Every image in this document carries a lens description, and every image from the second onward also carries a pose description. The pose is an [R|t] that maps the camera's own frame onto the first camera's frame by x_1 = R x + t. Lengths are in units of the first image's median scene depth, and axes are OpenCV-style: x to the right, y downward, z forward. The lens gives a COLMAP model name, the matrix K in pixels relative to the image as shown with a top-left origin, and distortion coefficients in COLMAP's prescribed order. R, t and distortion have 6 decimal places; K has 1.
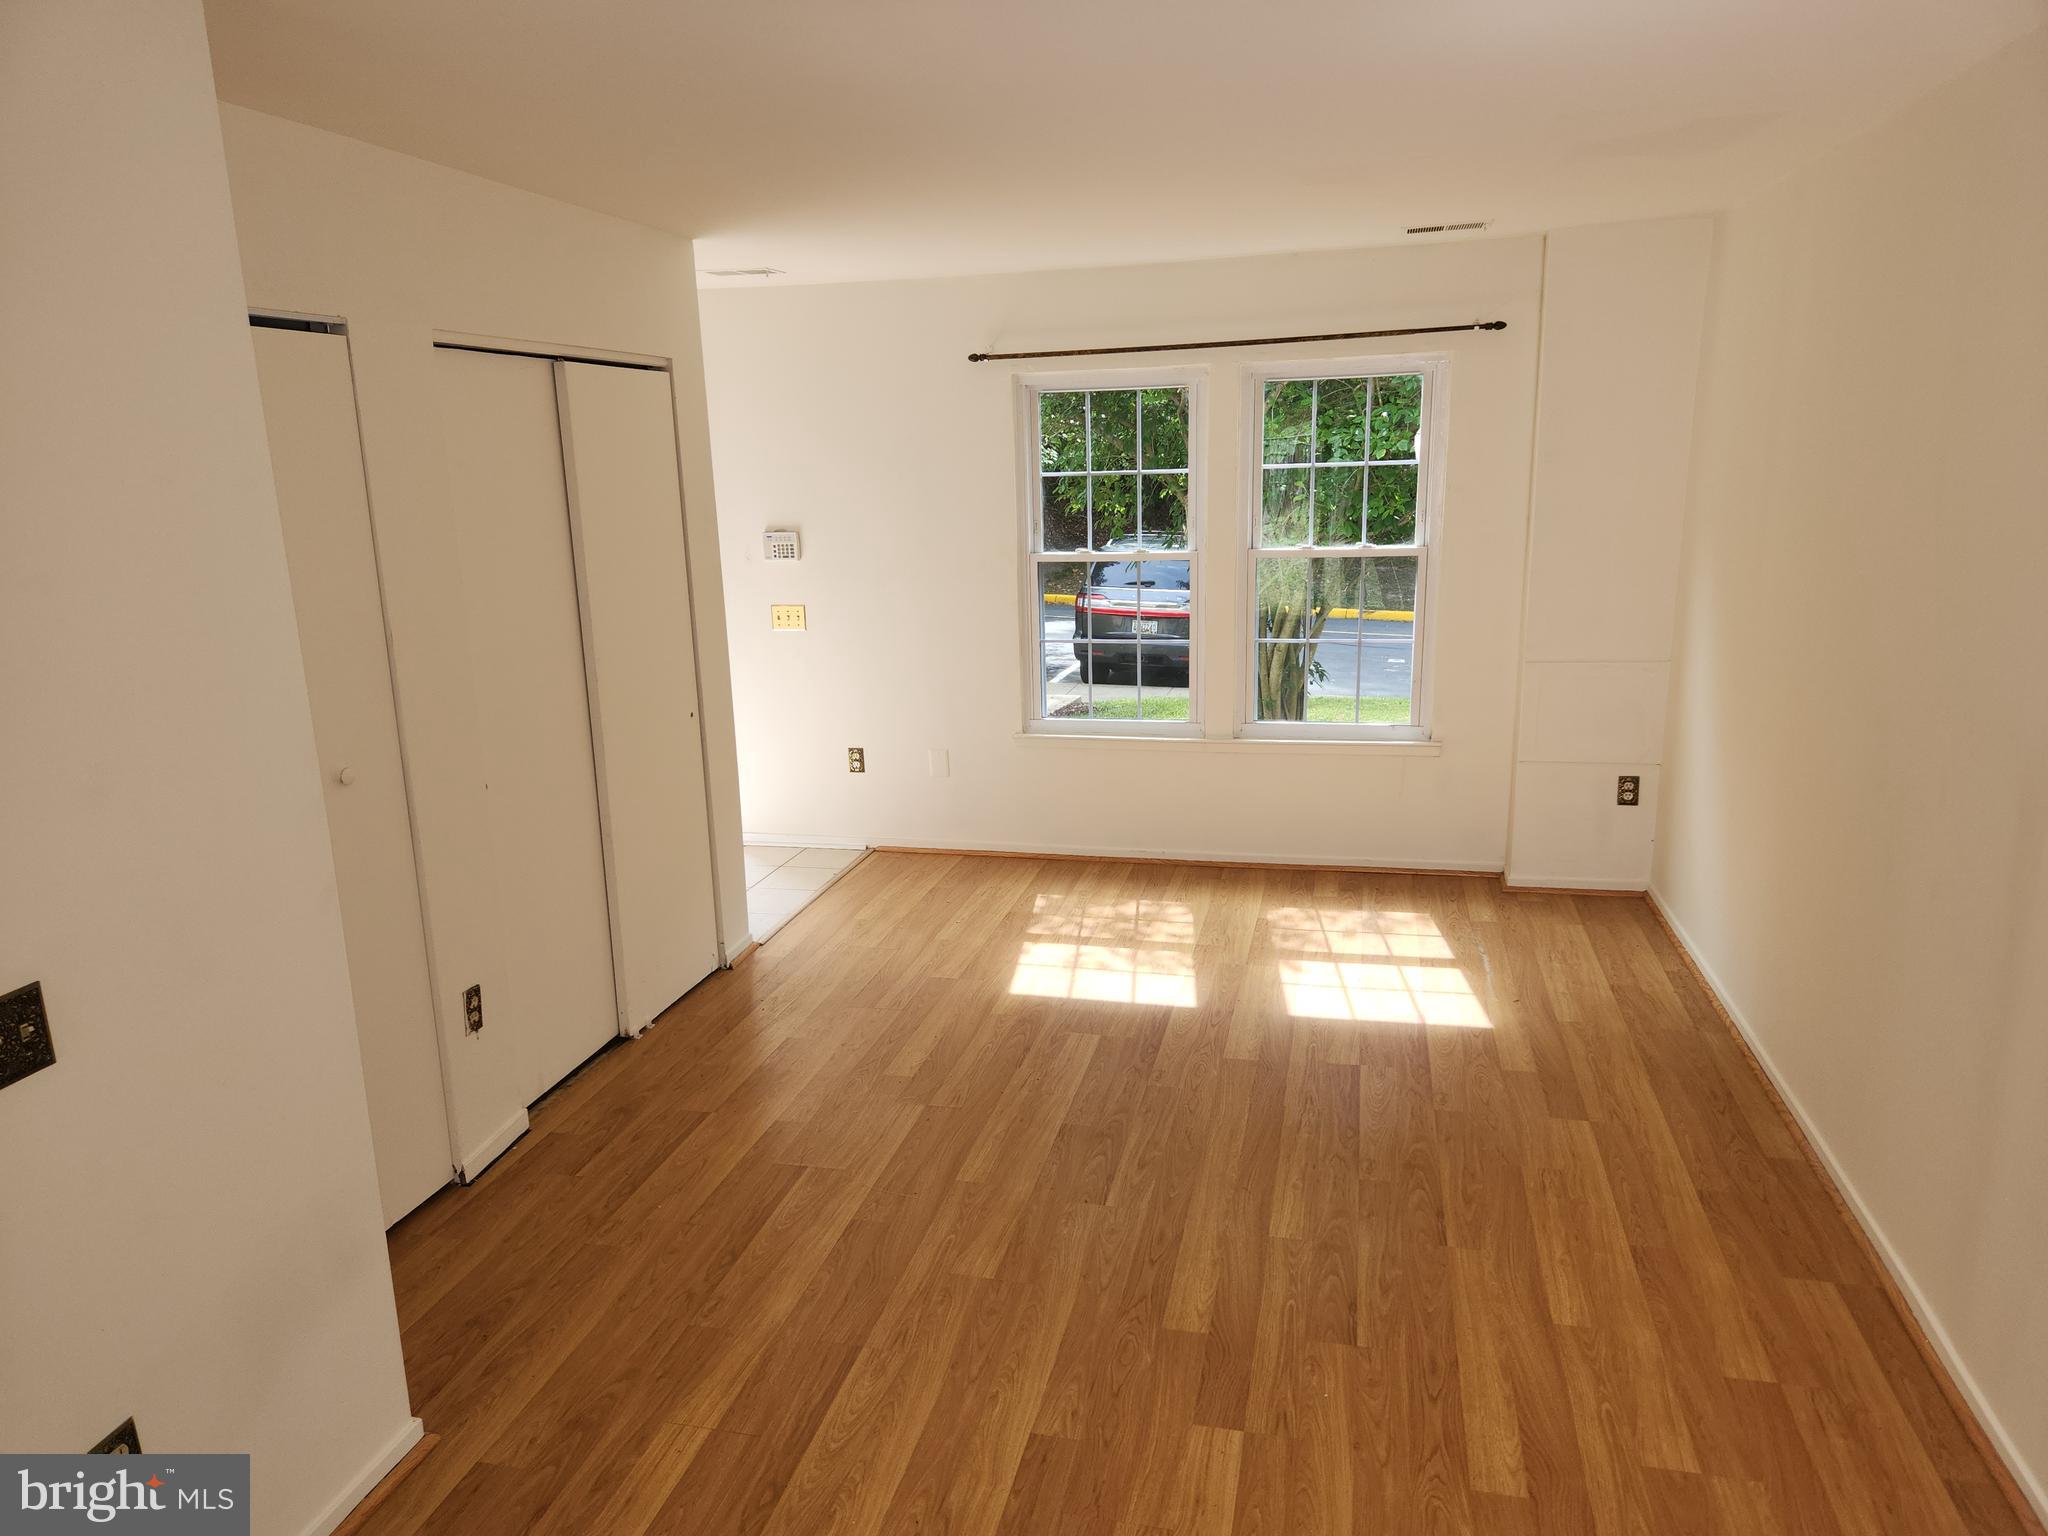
lens RADIAL K [[1368.6, 0, 1031.5], [0, 1368.6, 768.8], [0, 0, 1]] dist [0.073939, -0.072800]
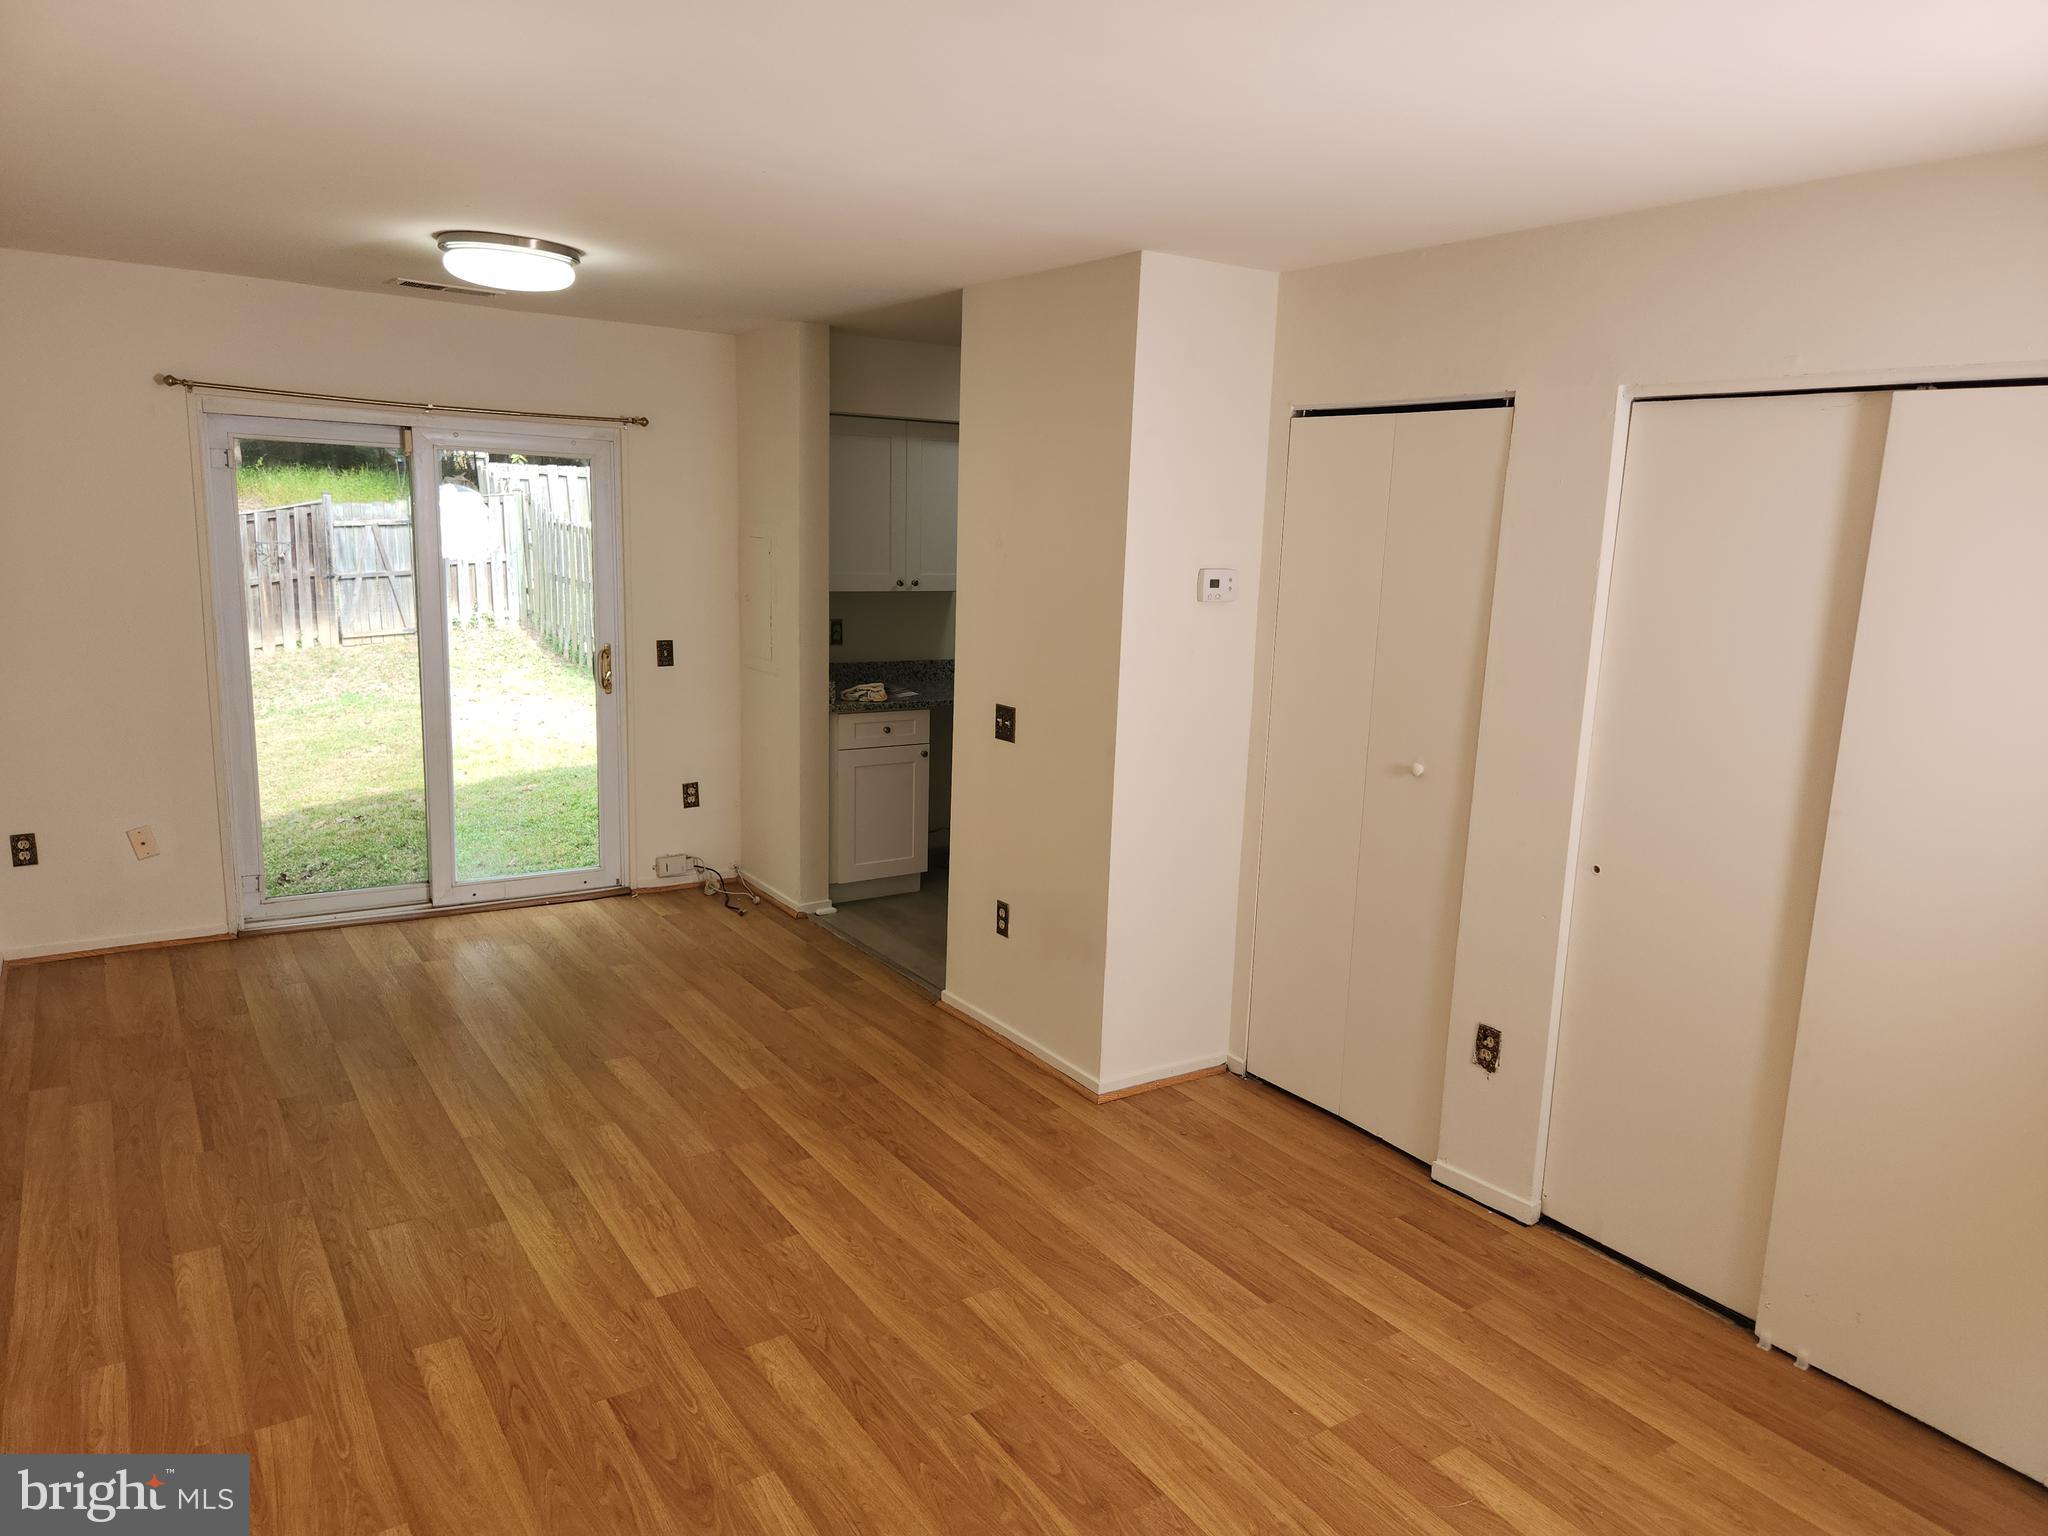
lens RADIAL K [[1368.6, 0, 1031.5], [0, 1368.6, 768.8], [0, 0, 1]] dist [0.073939, -0.072800]
pose [[-0.675730, 0.136698, -0.724364, 0.676310], [-0.186729, 0.918864, 0.347594, -0.387914], [0.713107, 0.370139, -0.595378, 1.620015]]
